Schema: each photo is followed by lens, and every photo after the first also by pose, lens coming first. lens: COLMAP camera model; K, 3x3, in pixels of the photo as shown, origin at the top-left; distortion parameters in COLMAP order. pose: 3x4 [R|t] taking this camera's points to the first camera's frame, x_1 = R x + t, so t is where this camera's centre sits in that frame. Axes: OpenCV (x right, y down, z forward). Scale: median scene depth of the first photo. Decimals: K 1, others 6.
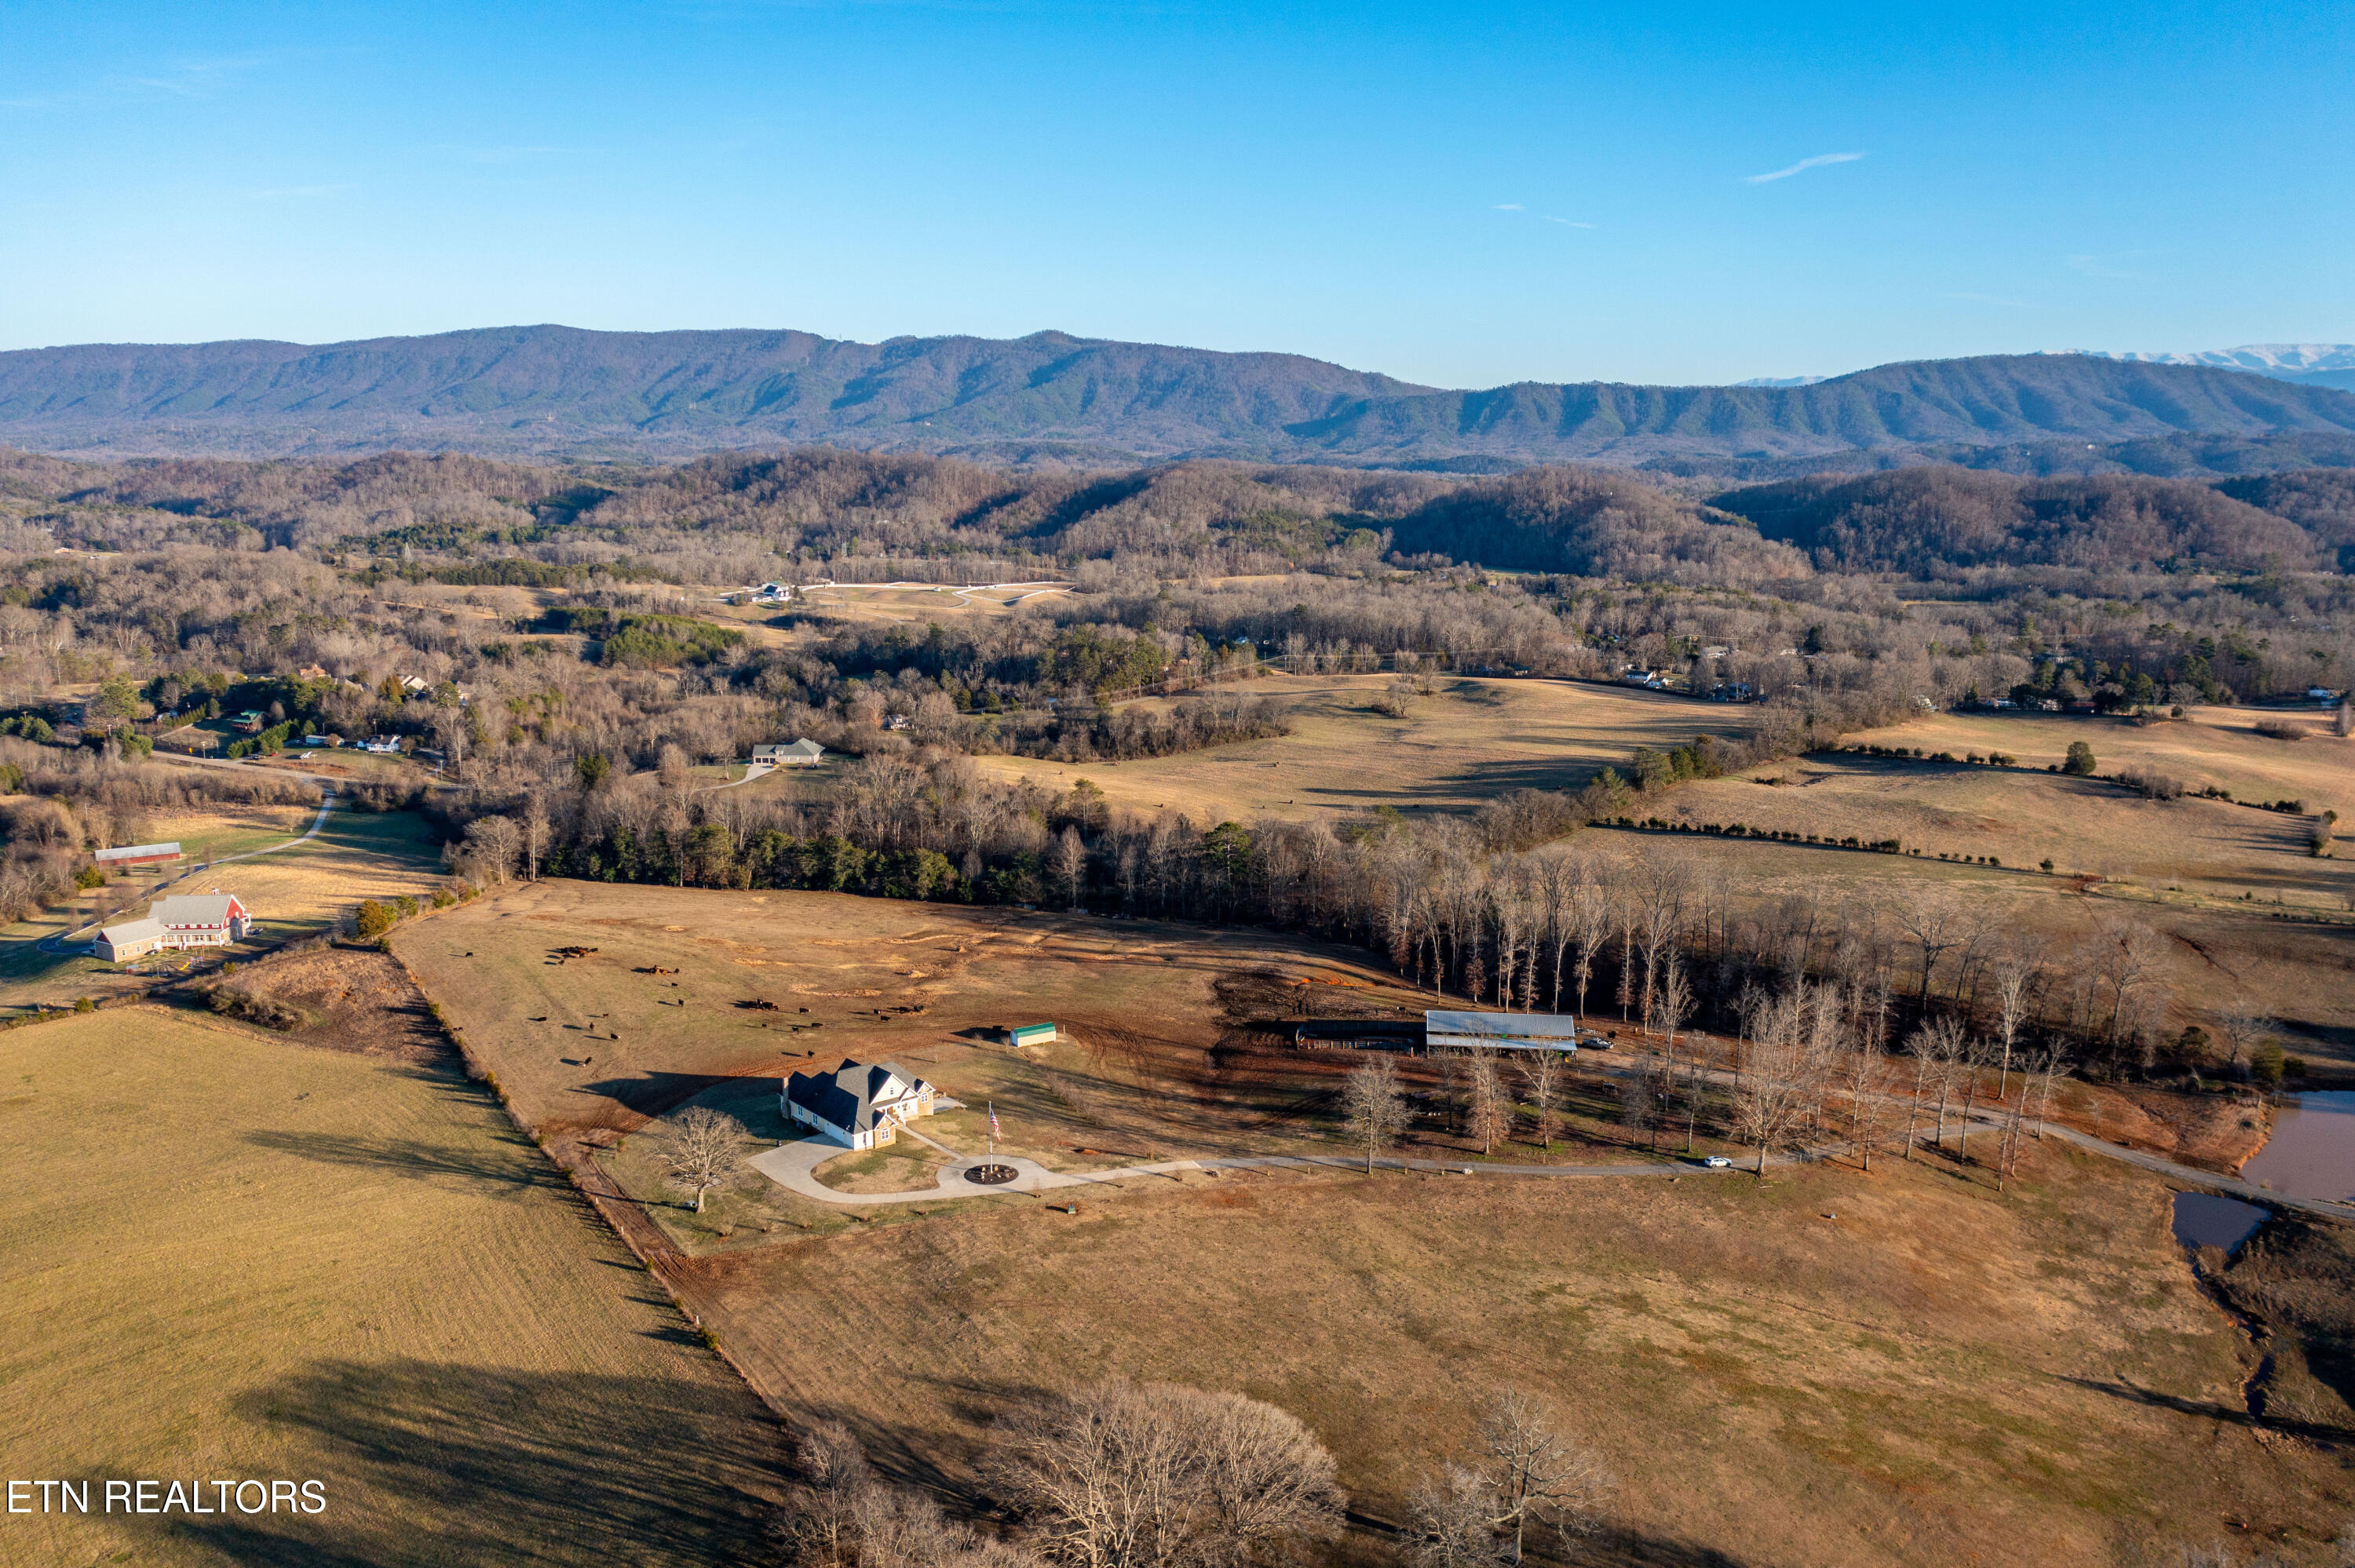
lens RADIAL K [[1871.5, 0, 1177.5], [0, 1871.5, 784.0], [0, 0, 1]] dist [-0.000796, 0.006483]
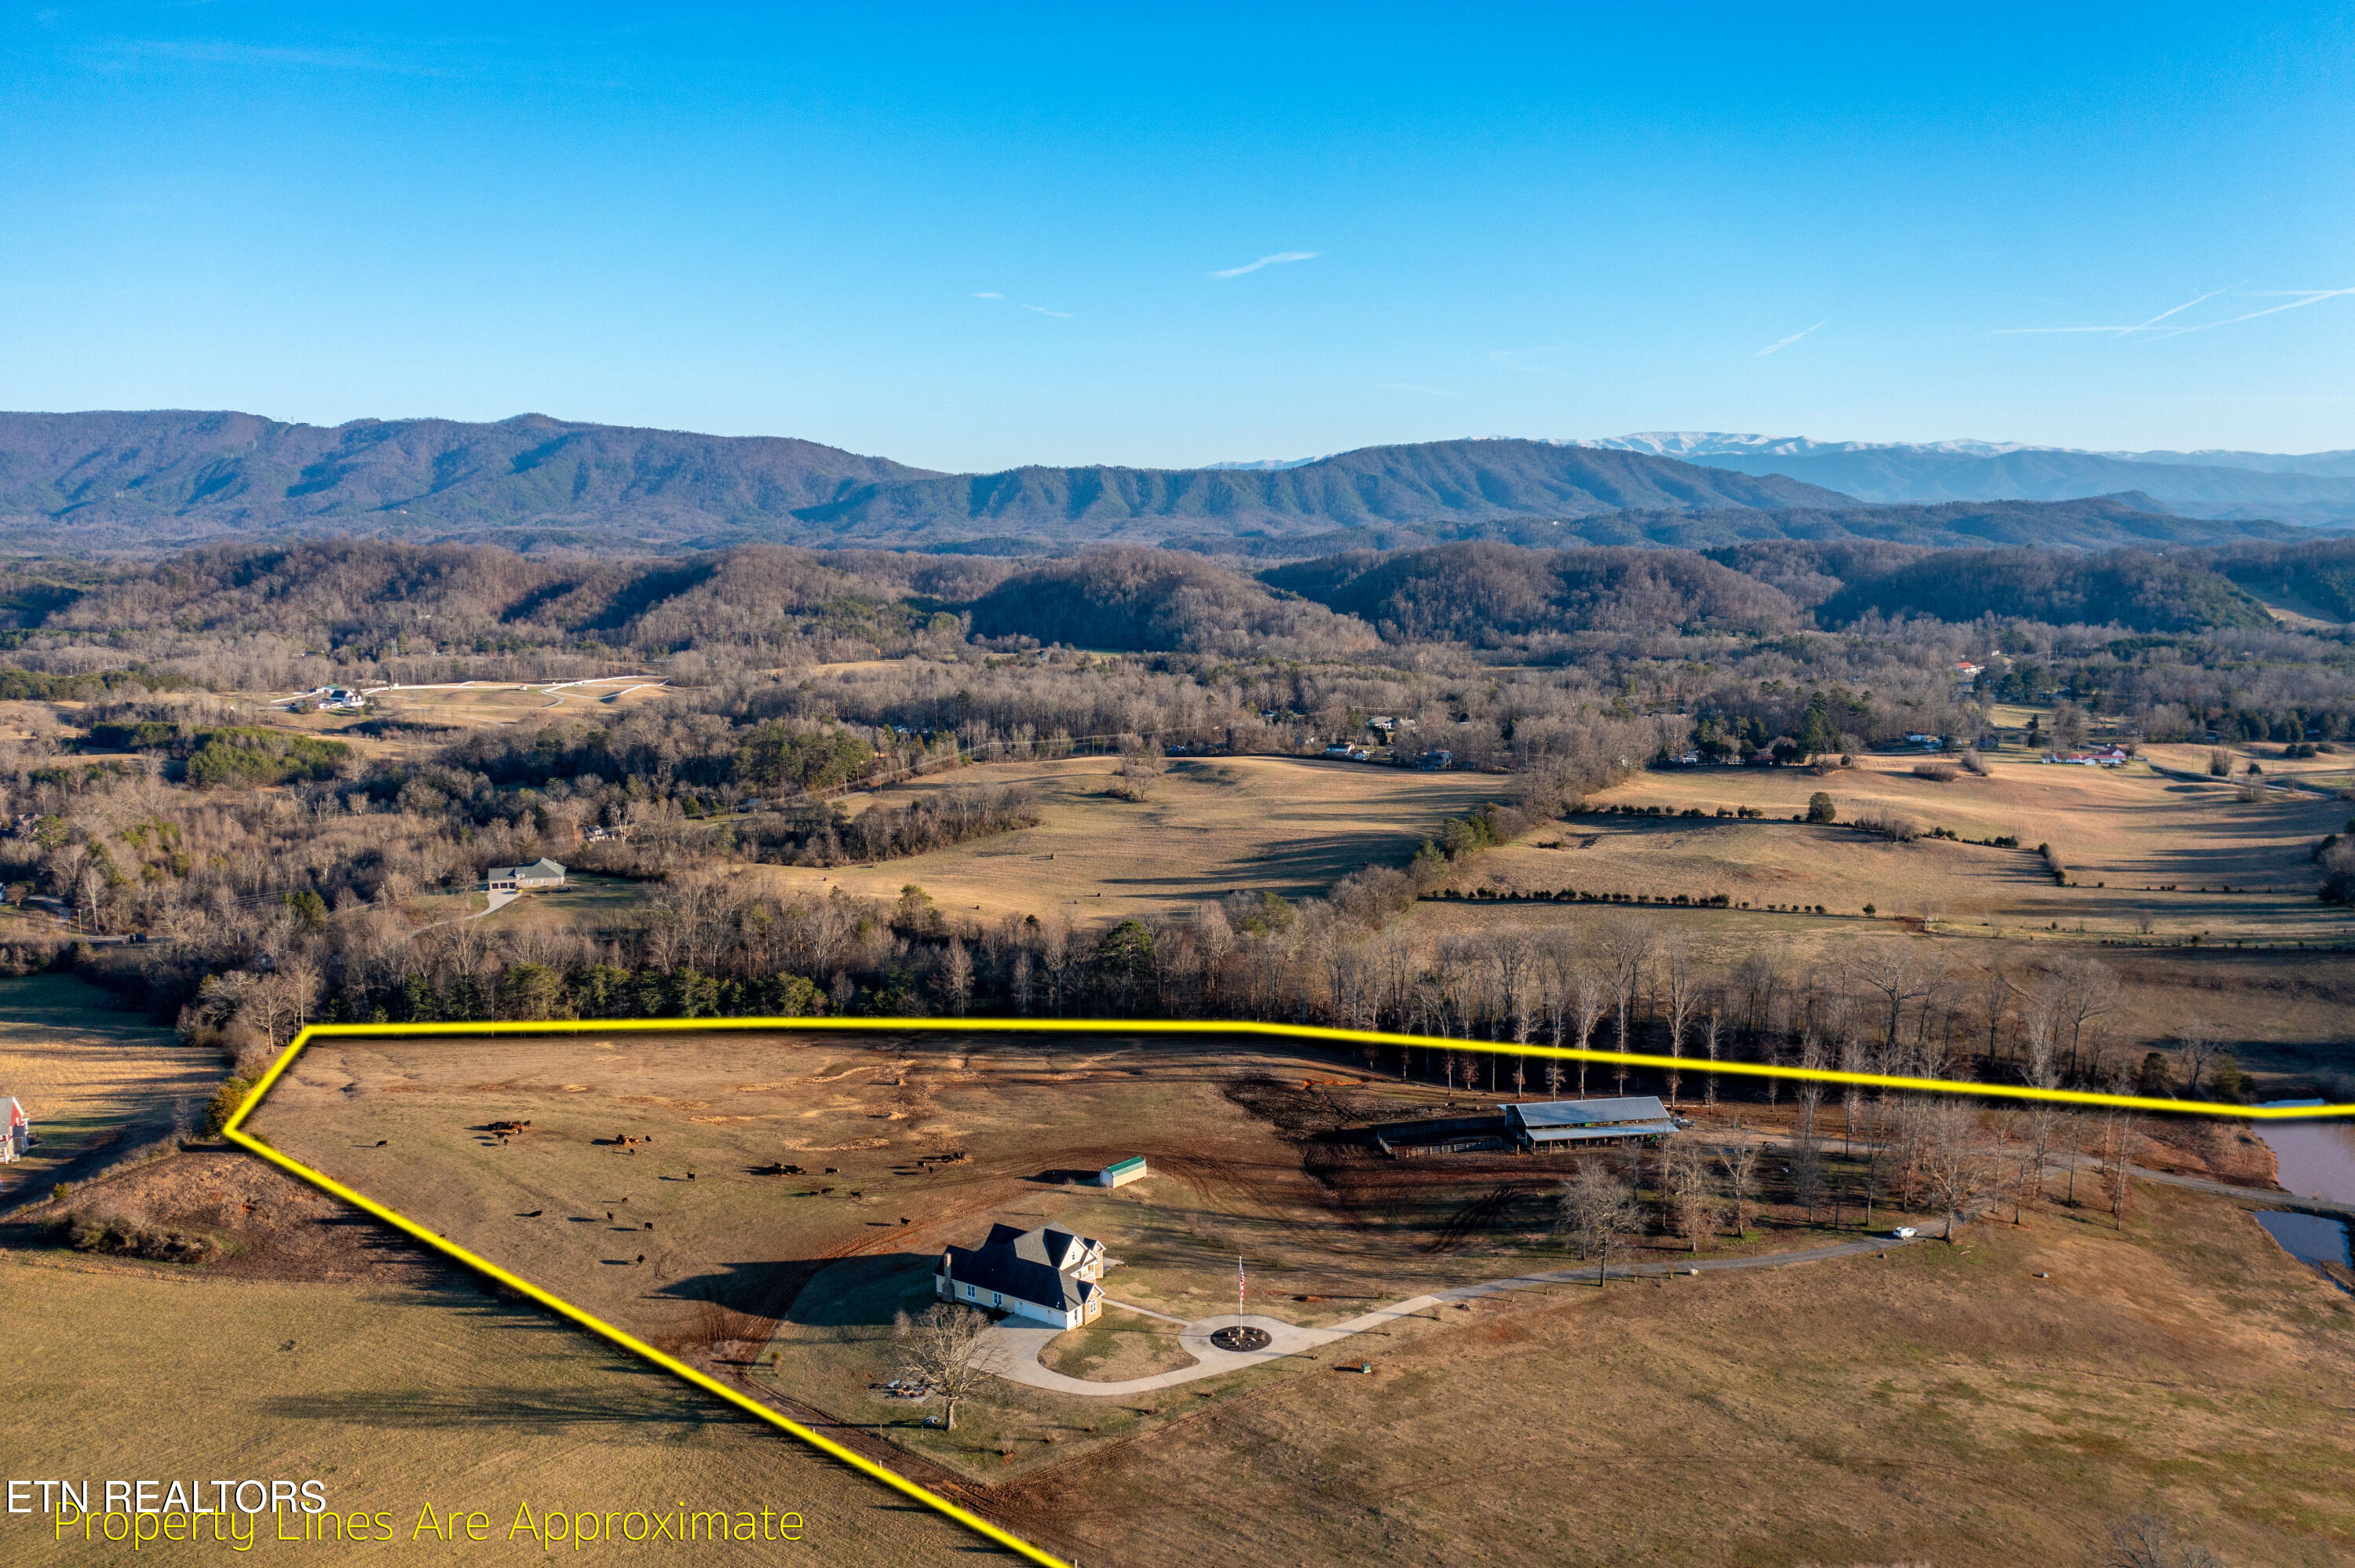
lens RADIAL K [[1871.5, 0, 1177.5], [0, 1871.5, 784.0], [0, 0, 1]] dist [-0.000796, 0.006483]
pose [[0.962666, -0.047759, 0.266446, -0.135904], [0.059335, 0.997605, -0.035559, -0.009361], [-0.264110, 0.050041, 0.963194, 0.053683]]
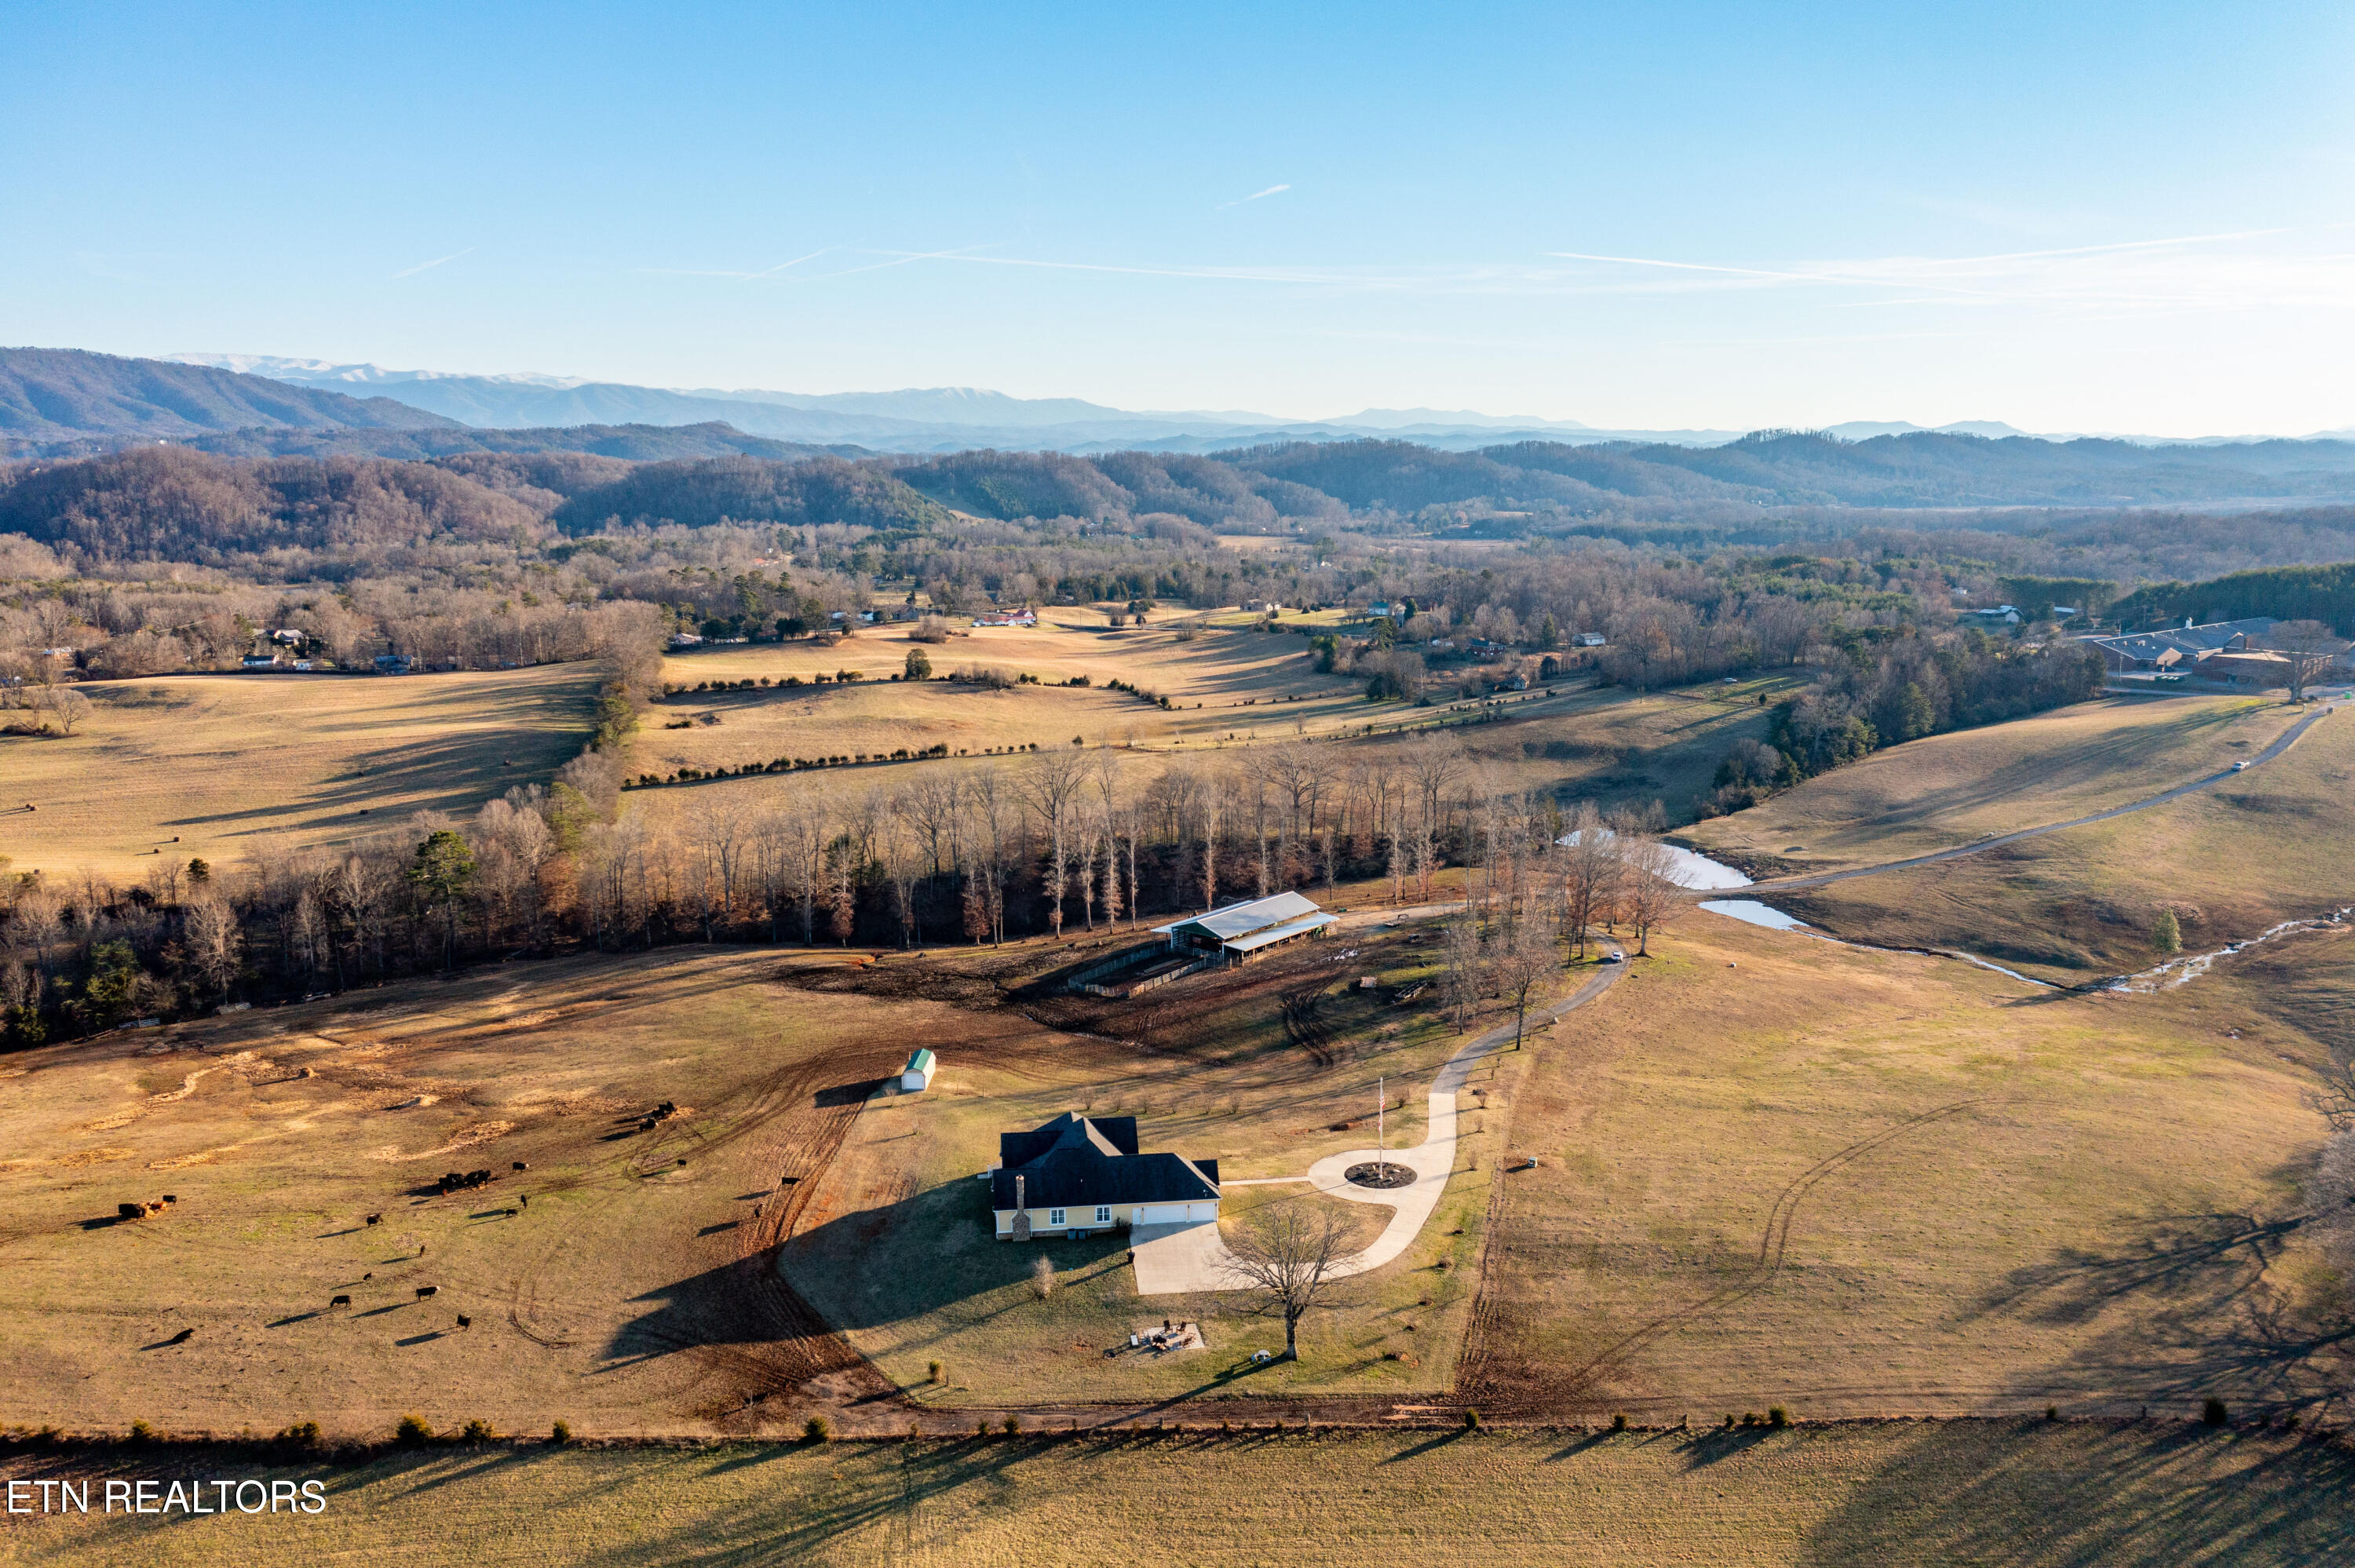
lens RADIAL K [[1871.5, 0, 1177.5], [0, 1871.5, 784.0], [0, 0, 1]] dist [-0.000796, 0.006483]
pose [[0.542795, -0.154319, 0.825566, -0.284374], [0.158024, 0.984184, 0.080070, -0.007200], [-0.824865, 0.086997, 0.558596, 0.244099]]
